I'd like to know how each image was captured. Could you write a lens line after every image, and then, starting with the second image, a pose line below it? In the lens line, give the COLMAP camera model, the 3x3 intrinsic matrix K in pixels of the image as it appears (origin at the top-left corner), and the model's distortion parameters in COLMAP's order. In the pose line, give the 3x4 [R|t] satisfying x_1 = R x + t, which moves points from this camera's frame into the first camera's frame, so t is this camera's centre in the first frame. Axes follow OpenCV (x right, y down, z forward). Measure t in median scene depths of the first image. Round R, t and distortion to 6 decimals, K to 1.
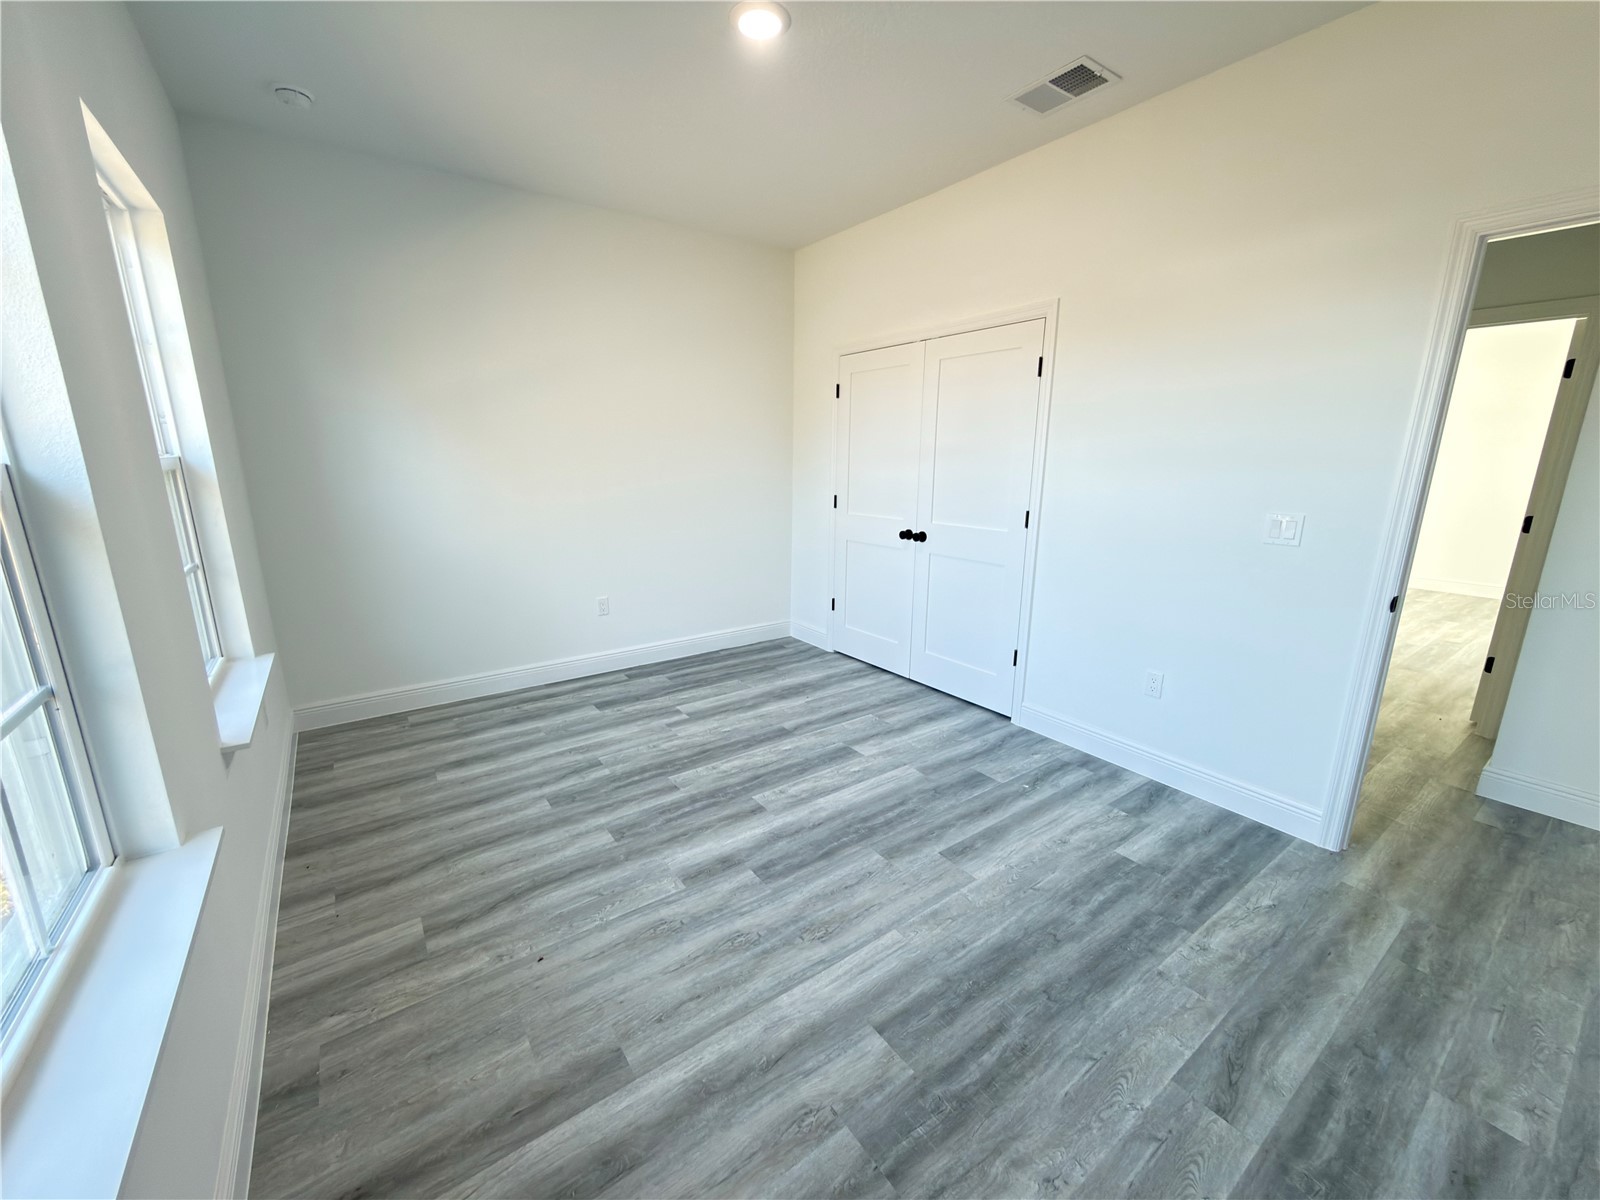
lens RADIAL K [[636.7, 0, 798.0], [0, 636.7, 602.1], [0, 0, 1]] dist [0.001076, -0.000201]
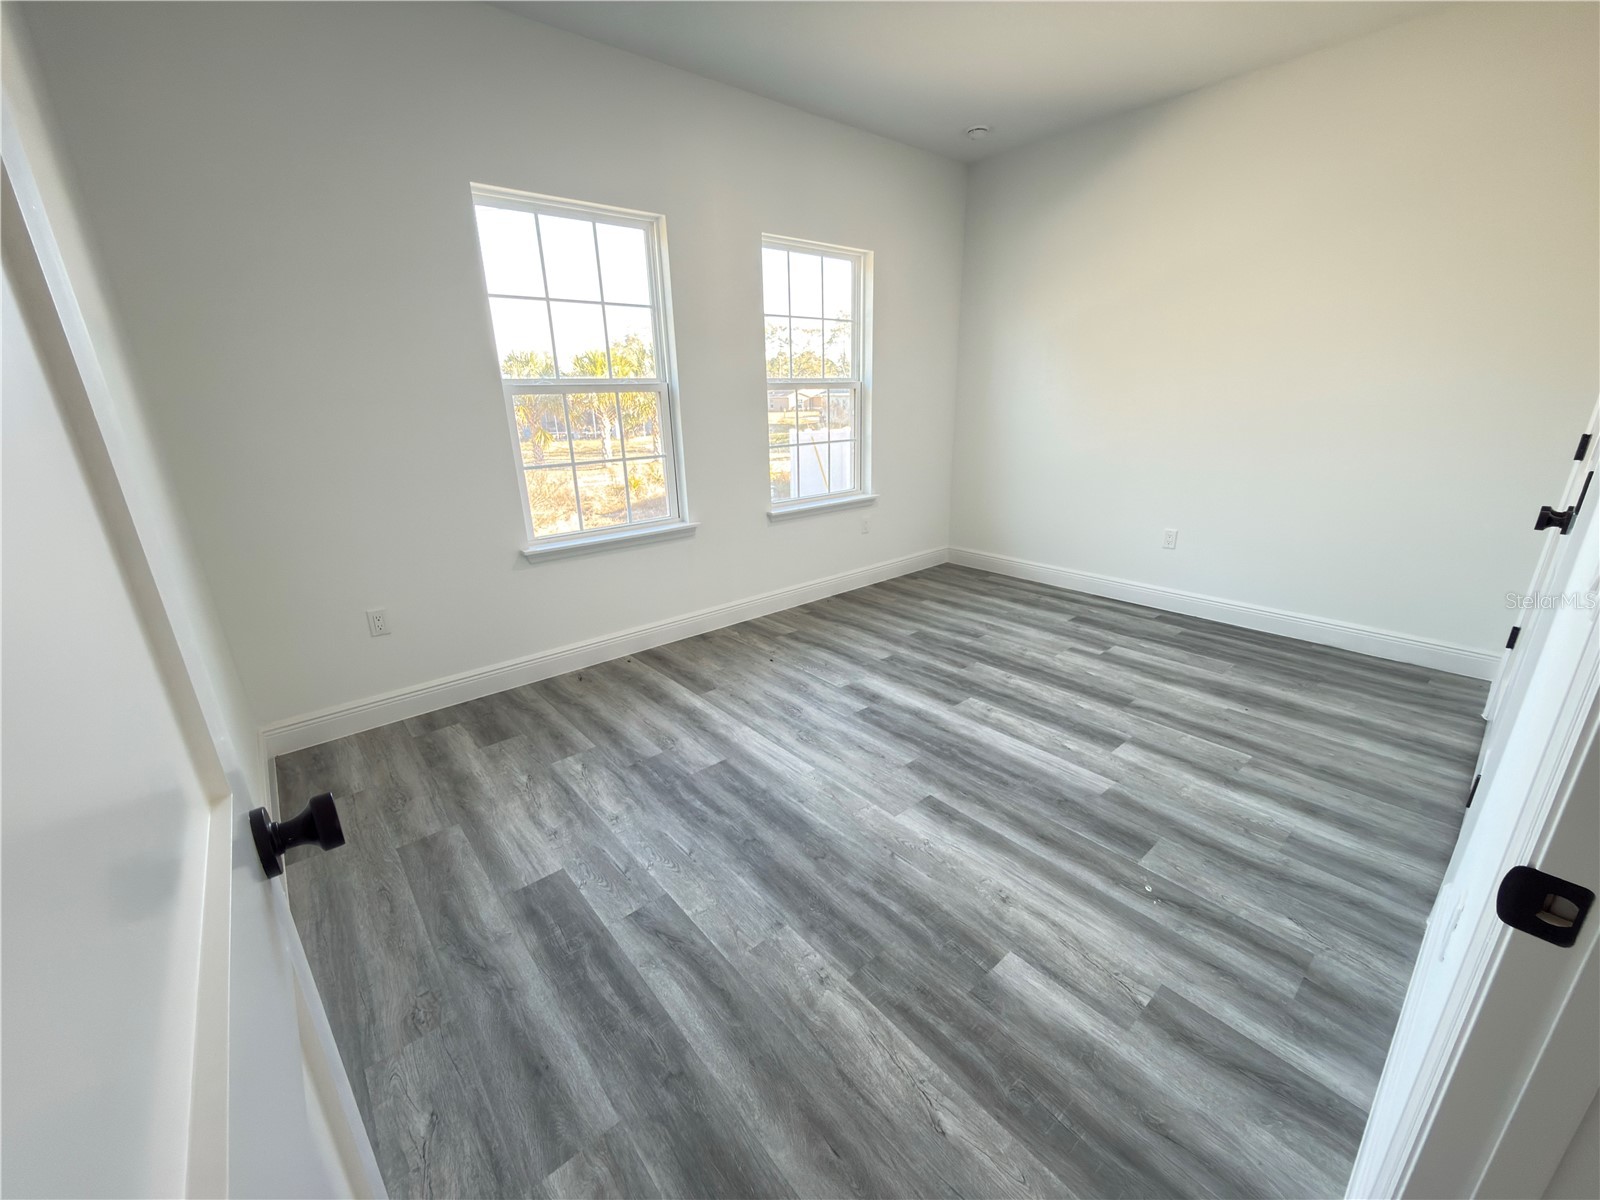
lens RADIAL K [[636.7, 0, 798.0], [0, 636.7, 602.1], [0, 0, 1]] dist [0.001076, -0.000201]
pose [[0.078672, 0.302962, -0.949750, 0.862953], [-0.210387, 0.936291, 0.281241, -0.083108], [0.974447, 0.177689, 0.137399, 0.535373]]
